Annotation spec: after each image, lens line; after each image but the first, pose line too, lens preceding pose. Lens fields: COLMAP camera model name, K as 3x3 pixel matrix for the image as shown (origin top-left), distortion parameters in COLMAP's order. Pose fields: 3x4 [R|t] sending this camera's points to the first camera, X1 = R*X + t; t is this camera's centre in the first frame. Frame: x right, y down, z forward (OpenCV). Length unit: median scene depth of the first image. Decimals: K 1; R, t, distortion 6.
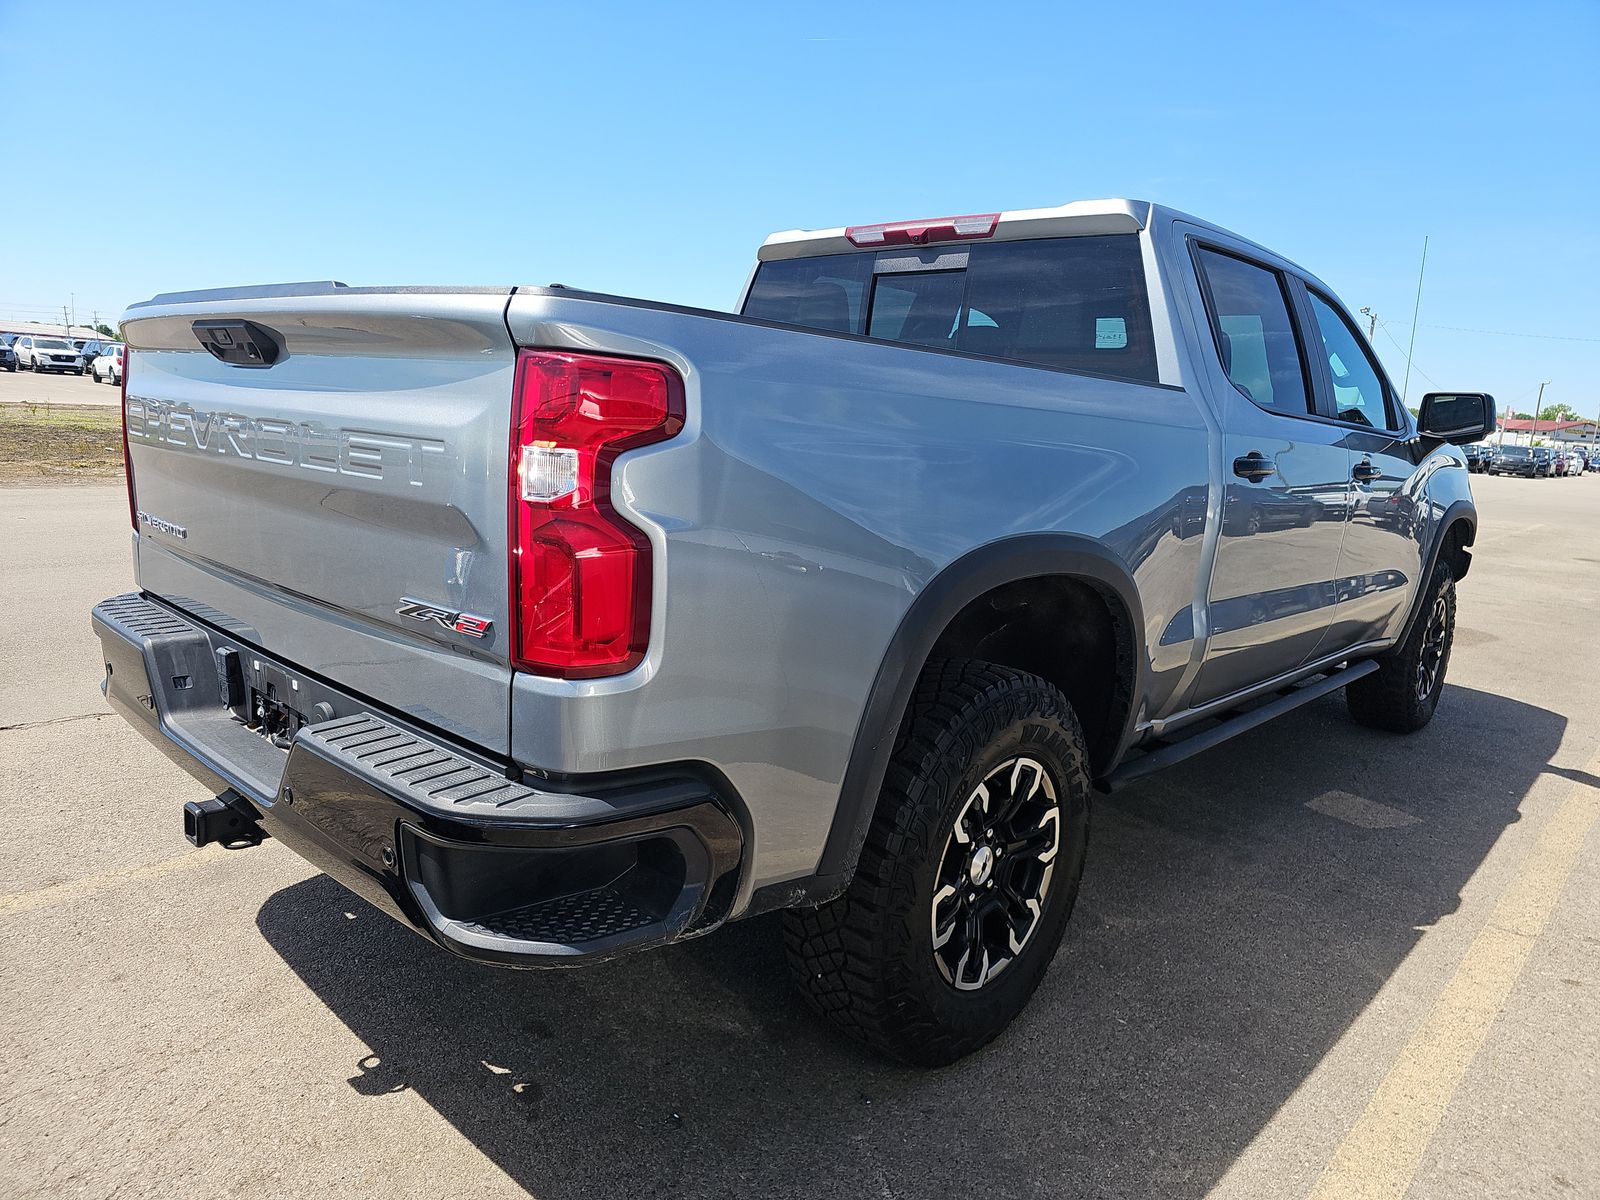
lens RADIAL K [[1065.0, 0, 798.0], [0, 1065.0, 602.6], [0, 0, 1]] dist [0.017612, -0.011674]
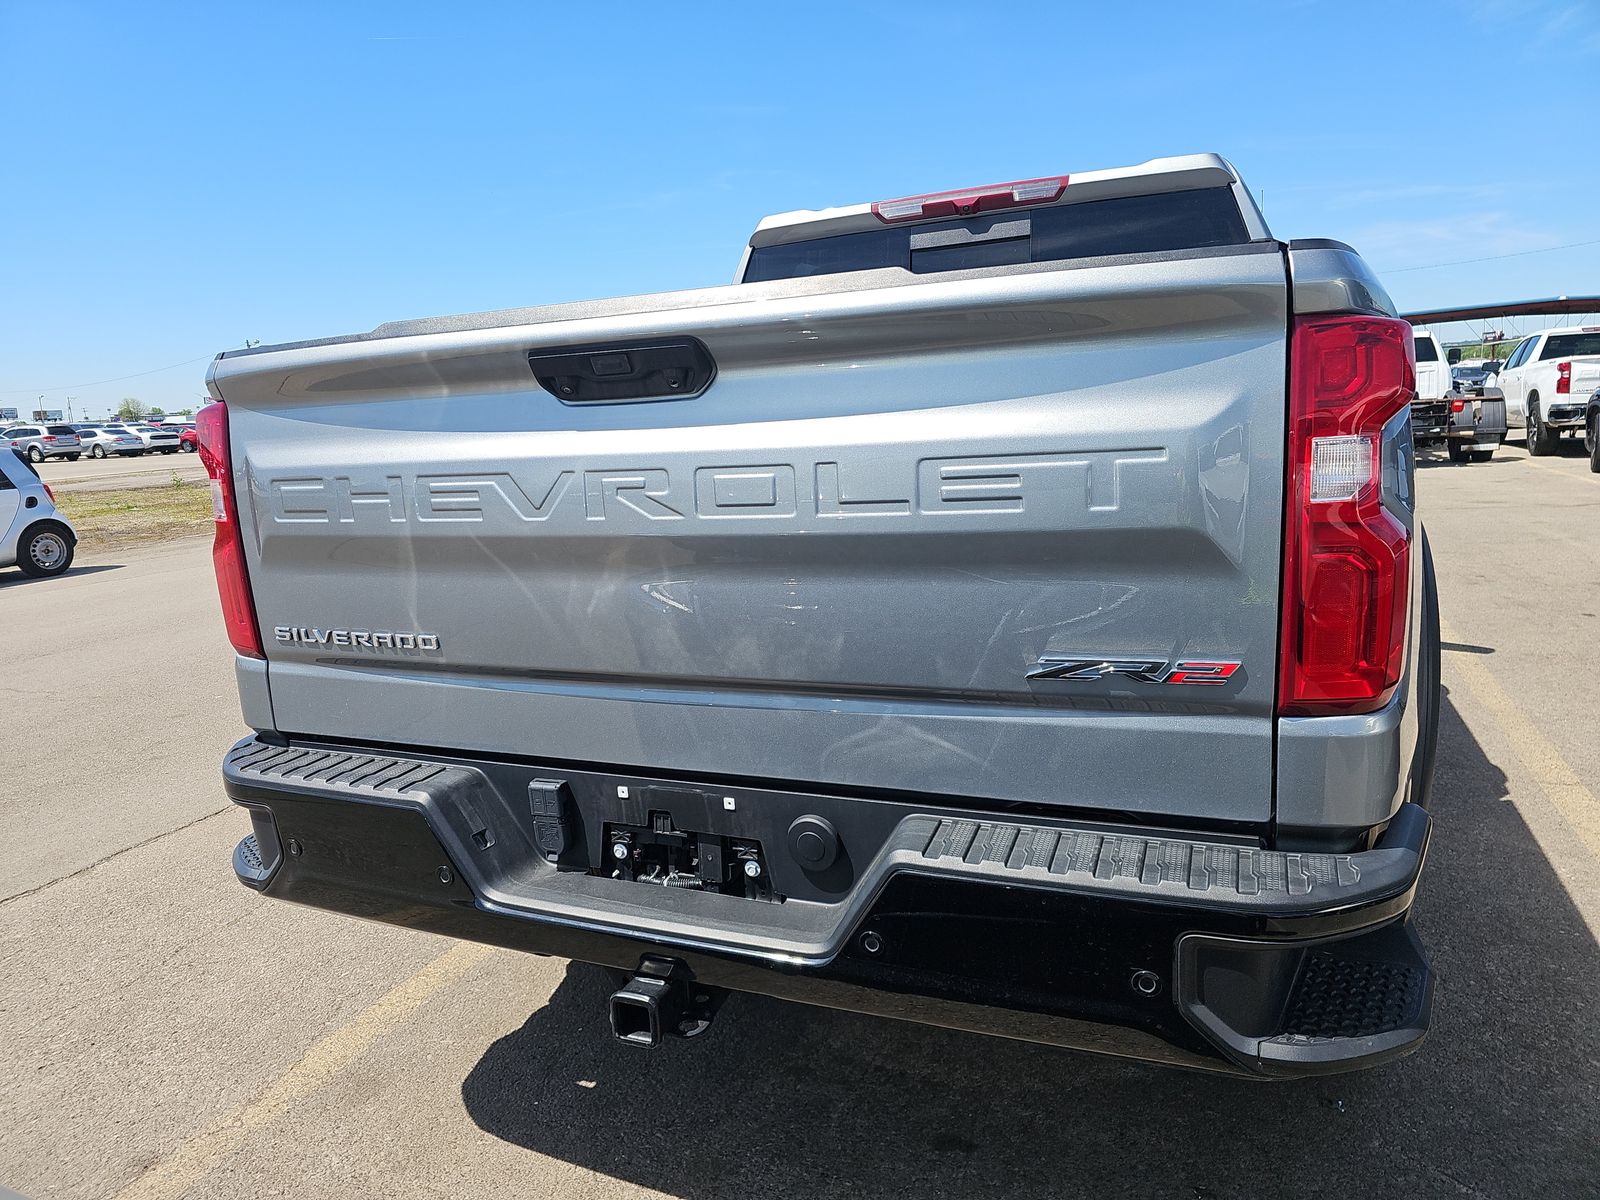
lens RADIAL K [[1065.0, 0, 790.4], [0, 1065.0, 593.0], [0, 0, 1]] dist [0.017612, -0.011674]
pose [[0.937501, -0.166394, 0.305622, -0.525812], [0.168197, 0.985538, 0.020623, -0.067167], [-0.304633, 0.032070, 0.951930, 0.207531]]
